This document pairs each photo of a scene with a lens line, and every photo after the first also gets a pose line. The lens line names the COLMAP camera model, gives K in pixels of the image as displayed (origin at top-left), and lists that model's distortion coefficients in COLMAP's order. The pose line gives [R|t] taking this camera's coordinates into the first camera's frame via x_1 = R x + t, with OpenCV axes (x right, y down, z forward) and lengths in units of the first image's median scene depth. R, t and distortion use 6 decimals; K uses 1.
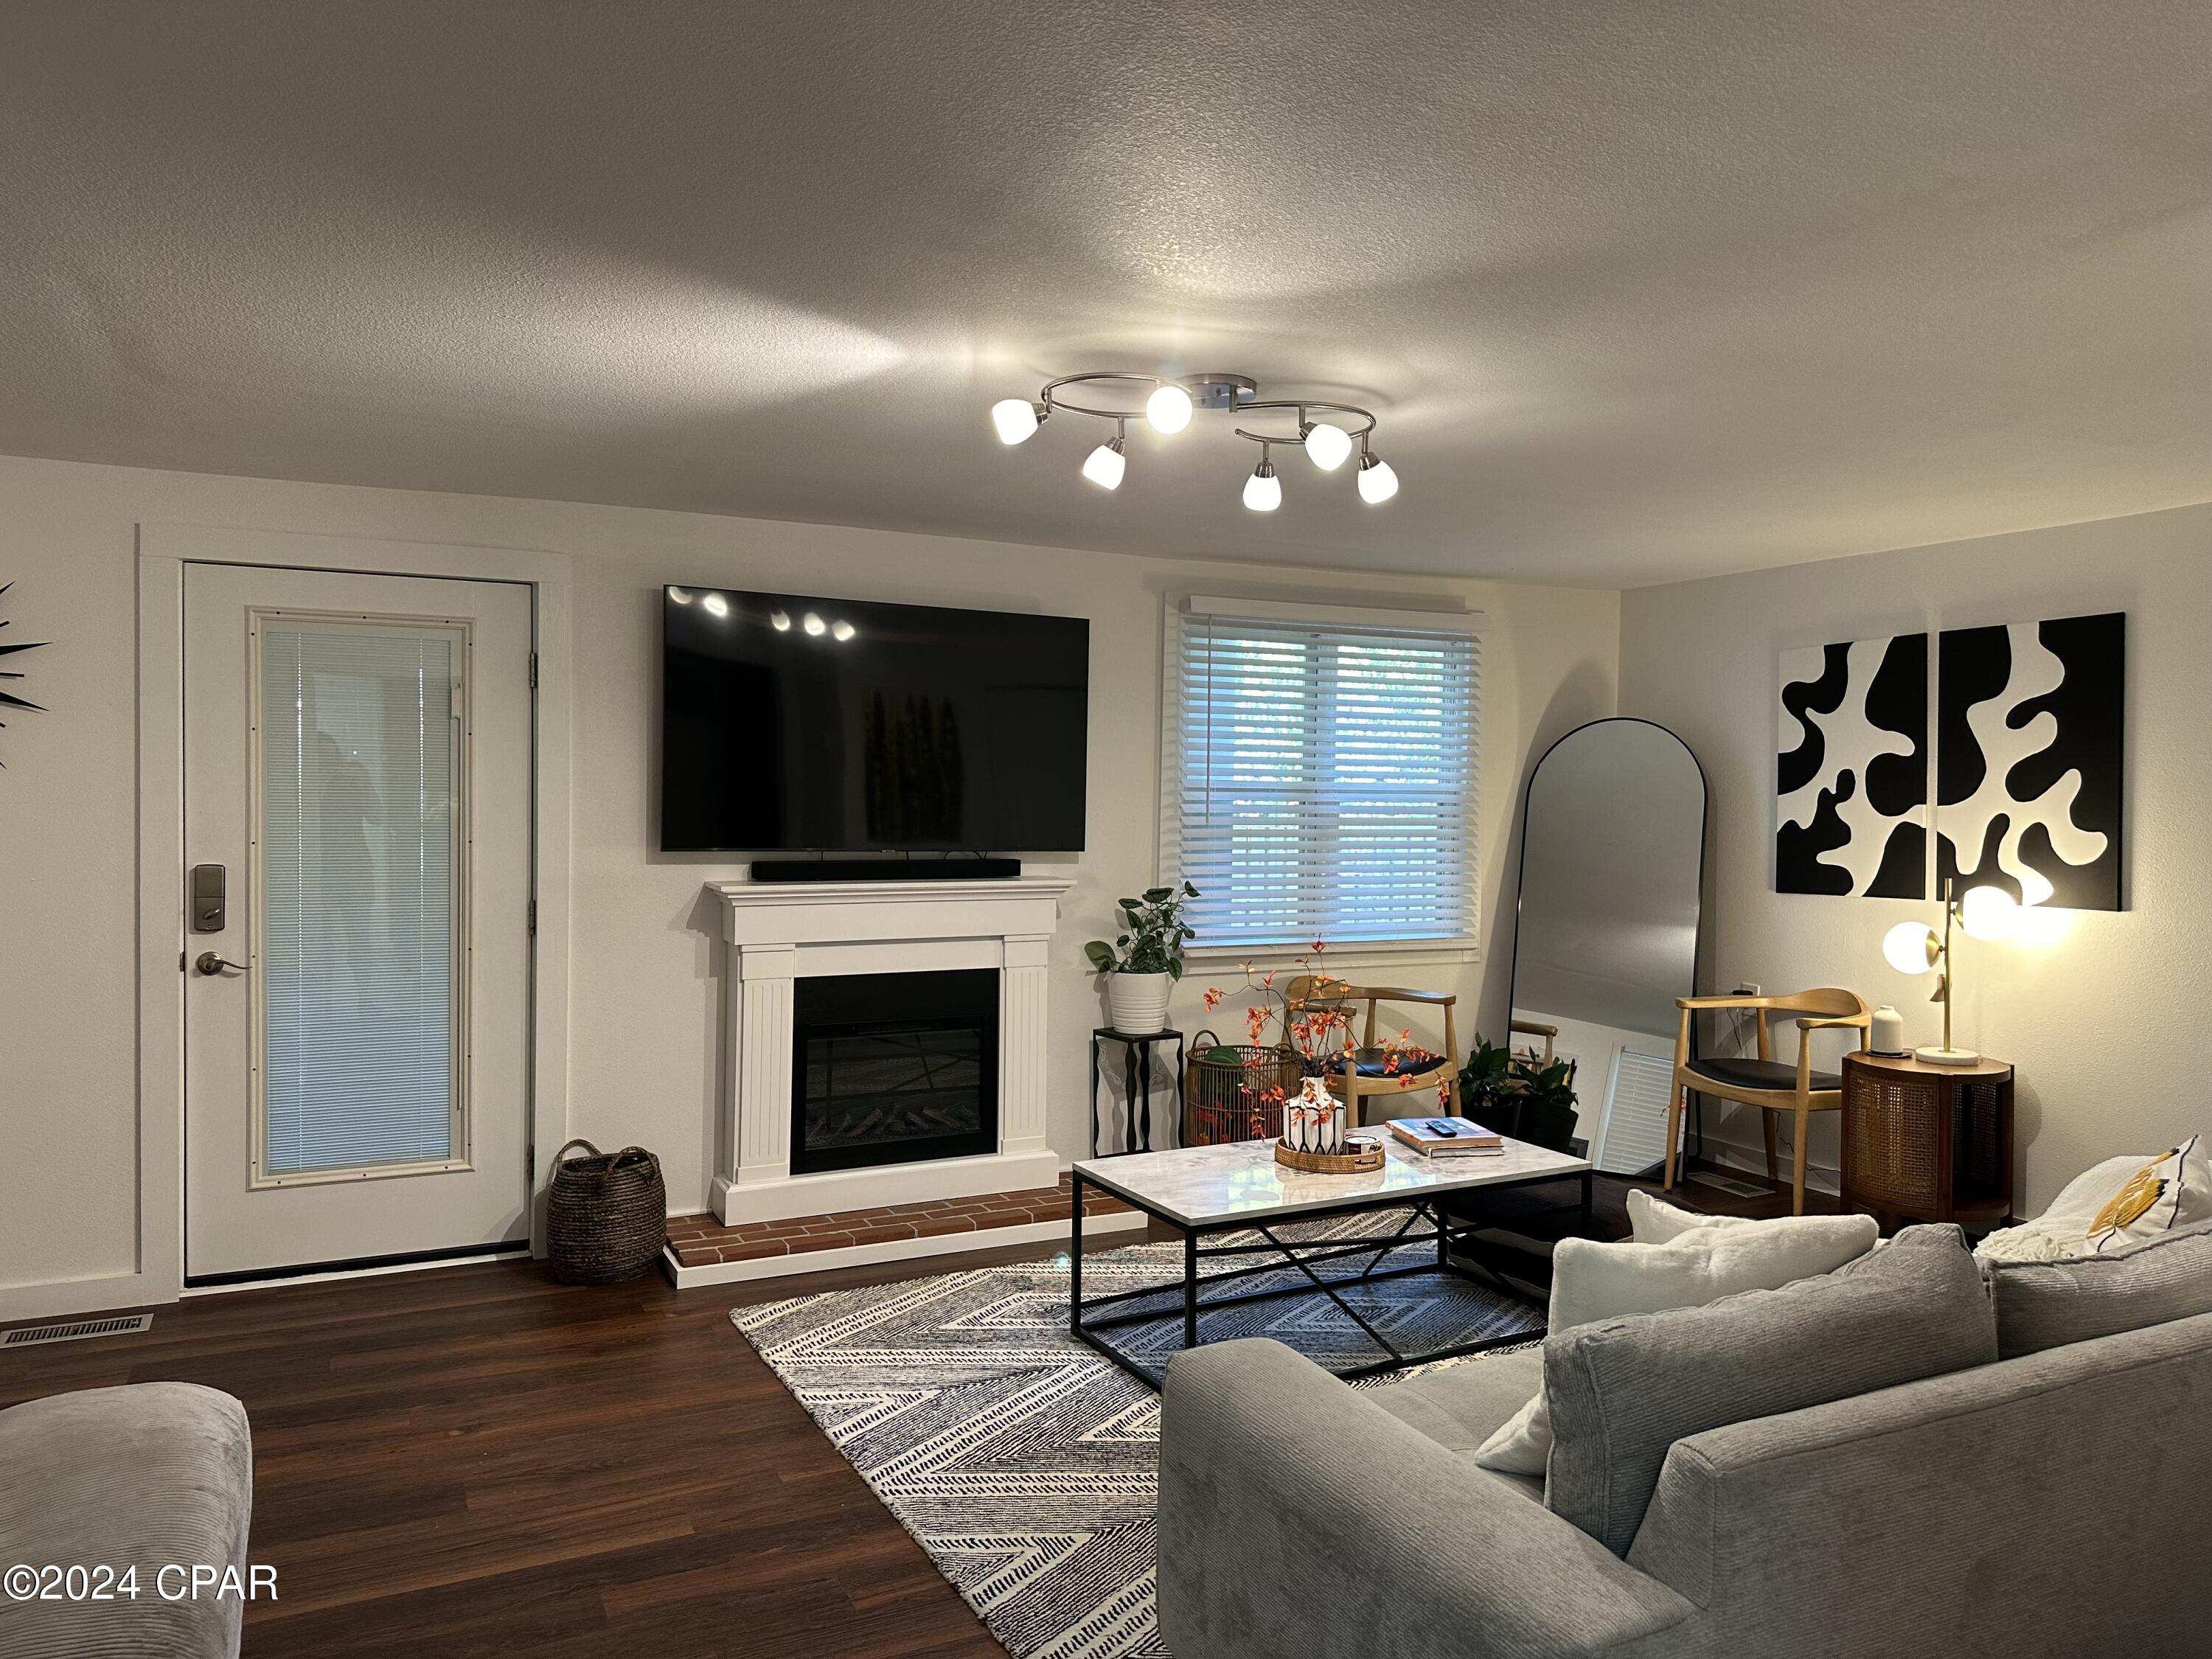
lens RADIAL K [[1570.5, 0, 1095.9], [0, 1570.5, 828.5], [0, 0, 1]] dist [0.024739, -0.031686]
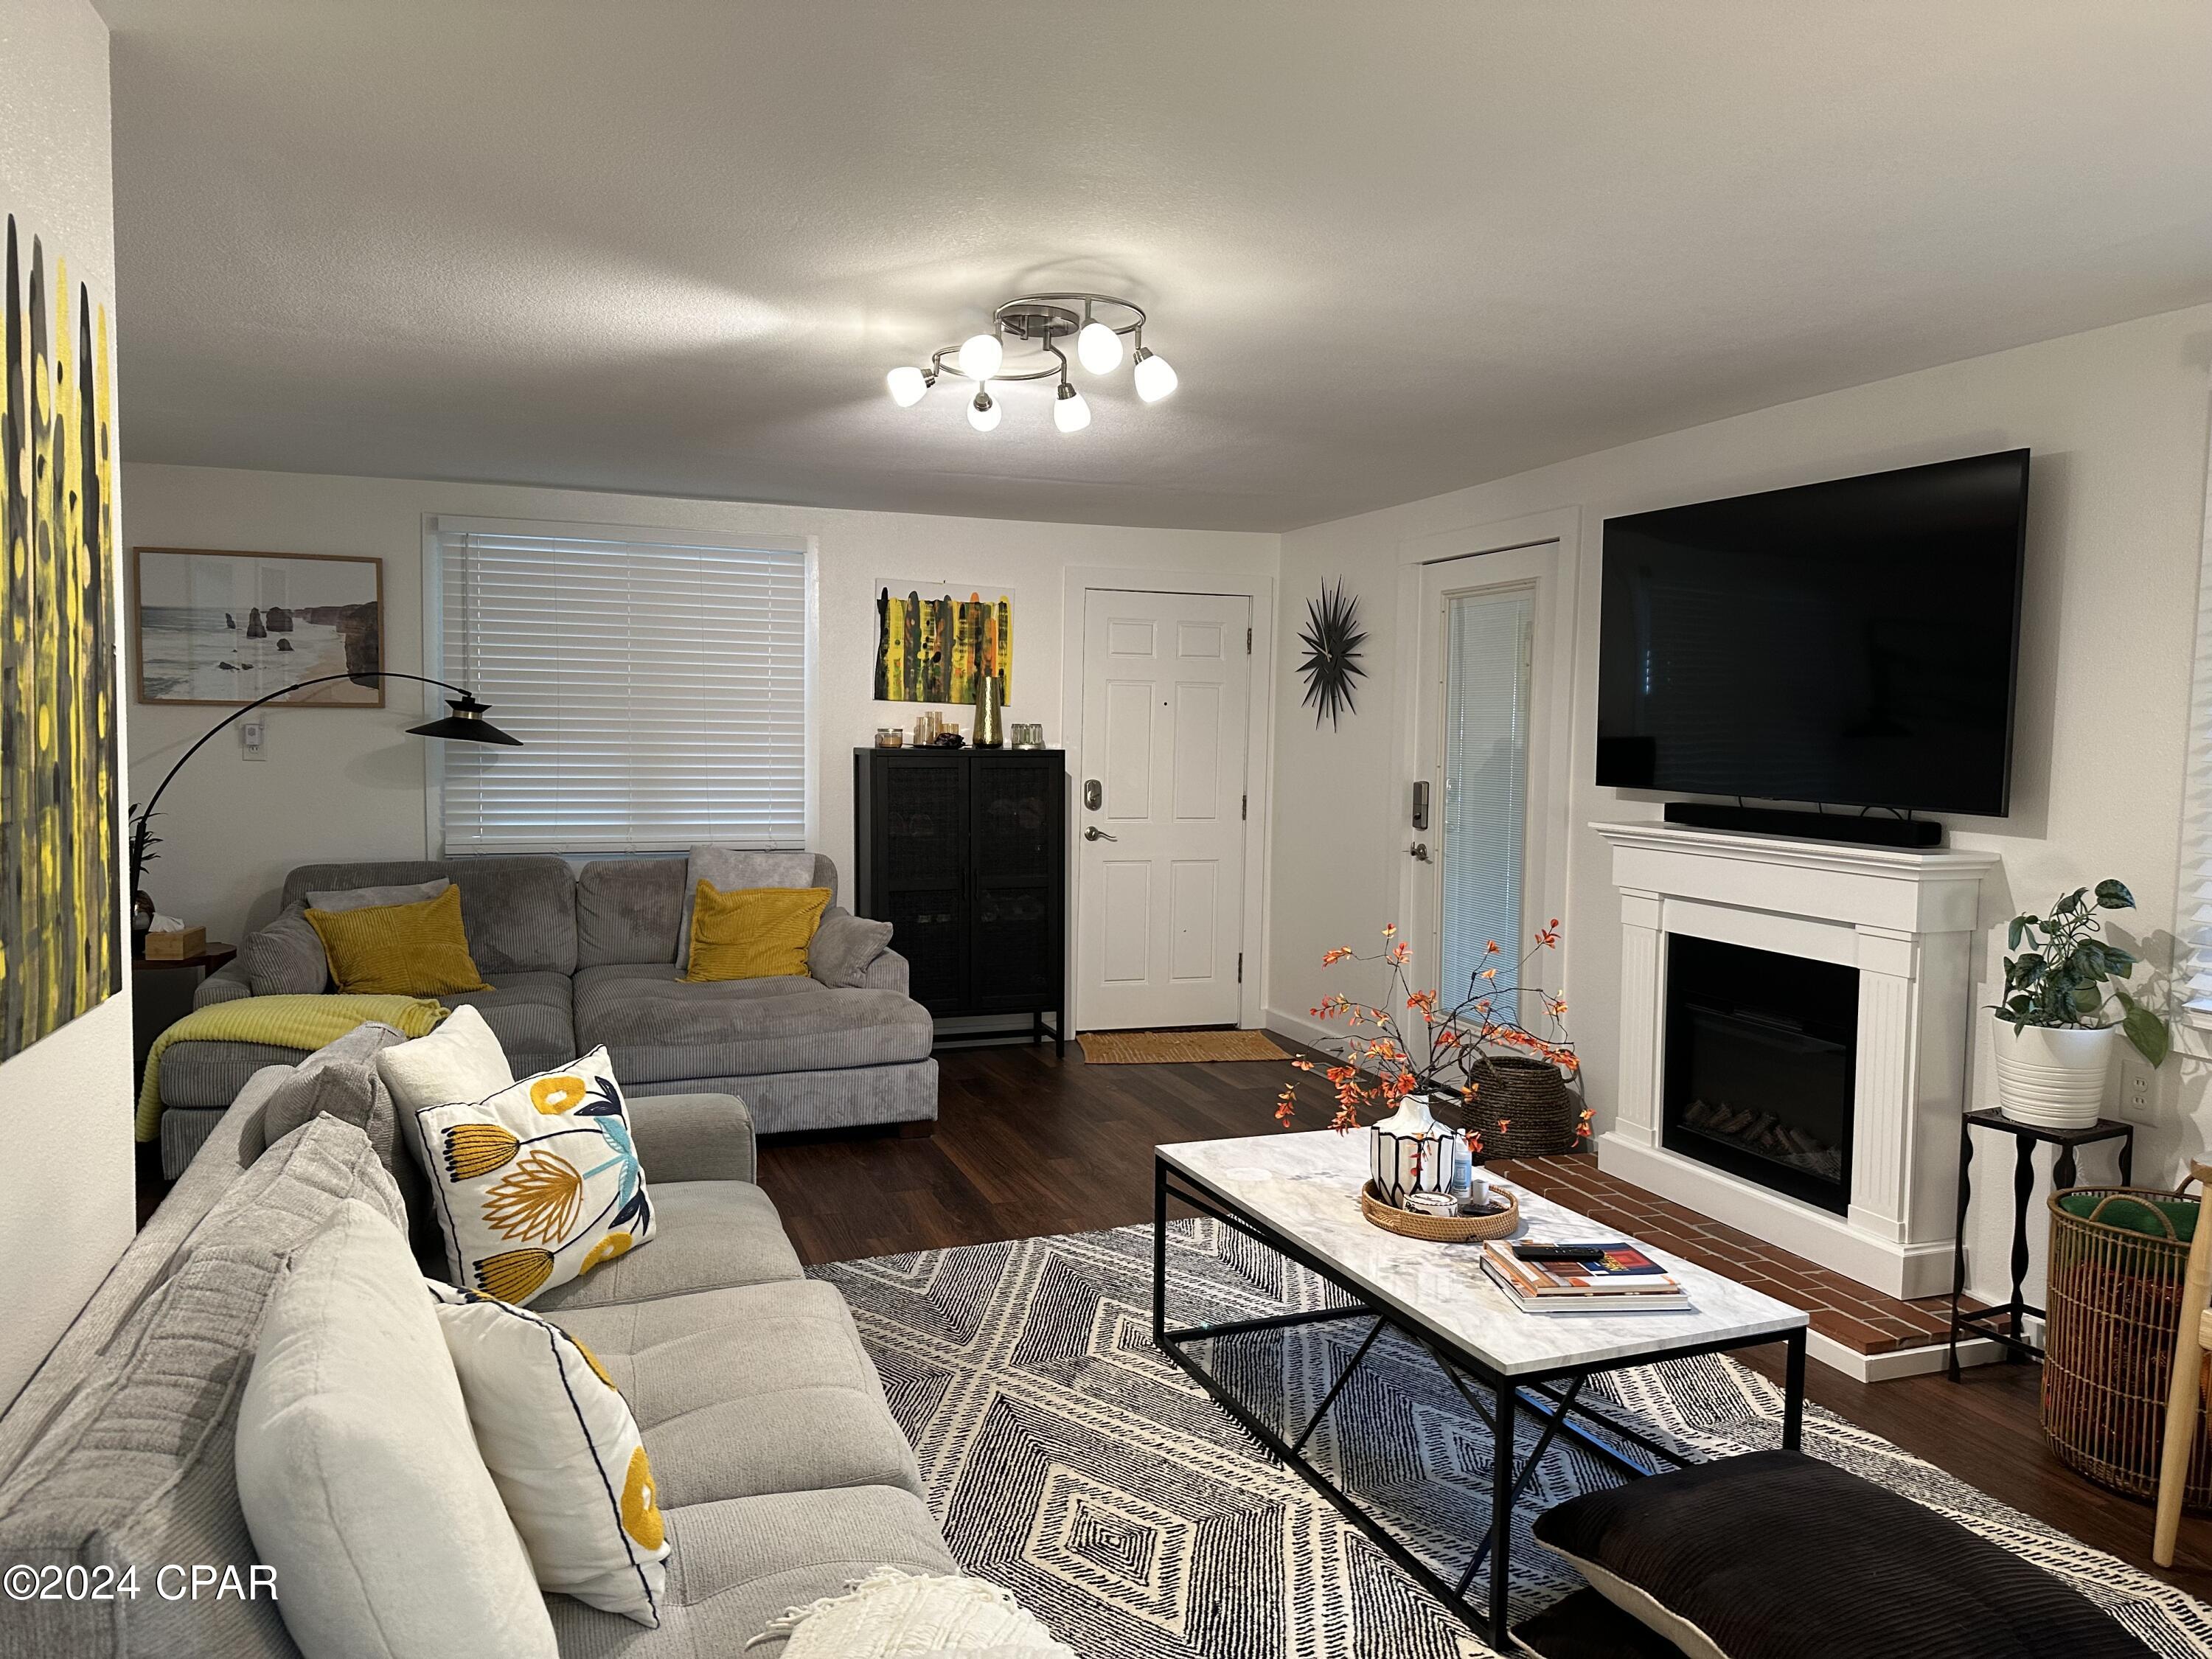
lens RADIAL K [[1570.5, 0, 1095.9], [0, 1570.5, 828.5], [0, 0, 1]] dist [0.024739, -0.031686]
pose [[-0.117397, 0.052529, -0.991695, 0.839466], [-0.047759, 0.997146, 0.058471, -0.001688], [0.991936, 0.054227, -0.114553, 0.873760]]
